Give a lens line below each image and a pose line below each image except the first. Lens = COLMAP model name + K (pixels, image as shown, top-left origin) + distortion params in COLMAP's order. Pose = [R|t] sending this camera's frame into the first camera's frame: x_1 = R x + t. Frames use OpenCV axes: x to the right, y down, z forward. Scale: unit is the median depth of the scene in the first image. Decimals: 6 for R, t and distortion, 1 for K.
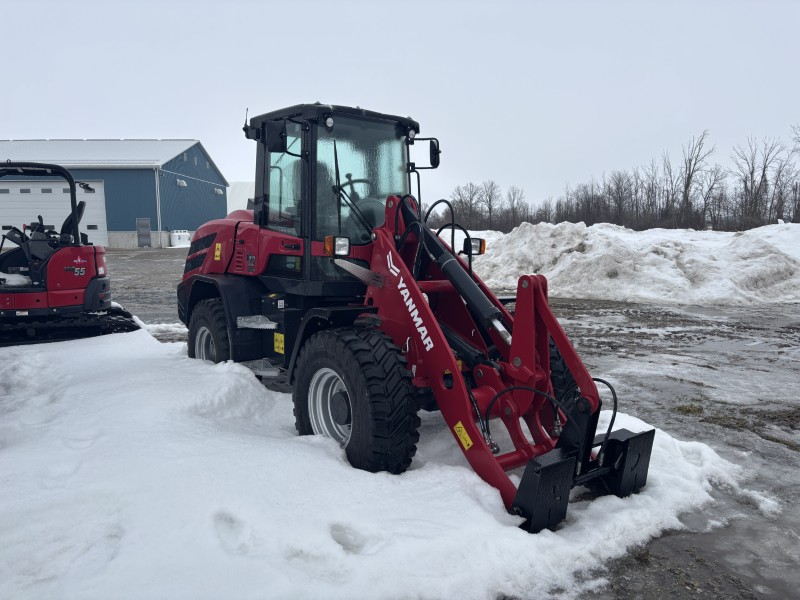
lens RADIAL K [[596.8, 0, 400.0], [0, 596.8, 300.0], [0, 0, 1]] dist [0.037746, -0.000568]
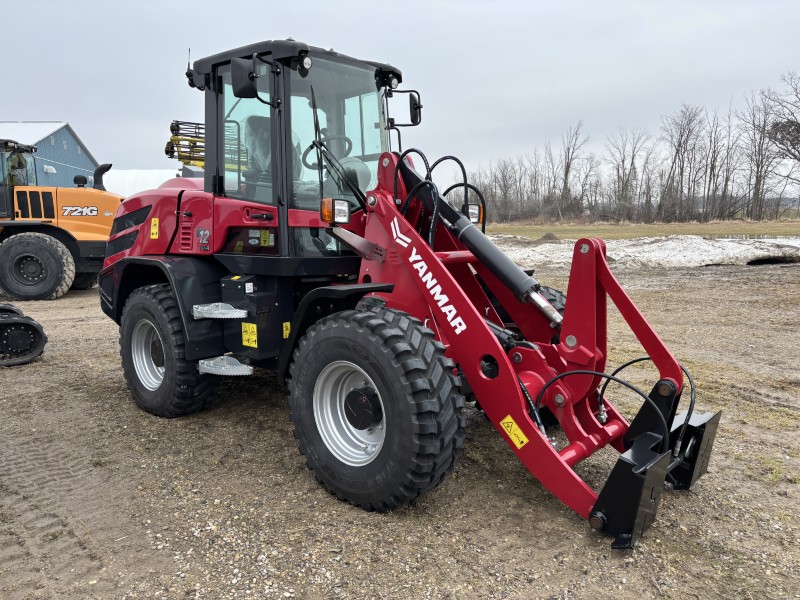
lens RADIAL K [[601.4, 0, 404.5], [0, 601.4, 303.8], [0, 0, 1]] dist [0.007898, -0.003883]
pose [[0.983728, -0.043366, 0.174352, -0.140173], [0.037944, 0.998691, 0.034310, 0.009243], [-0.175612, -0.027136, 0.984085, 0.152368]]
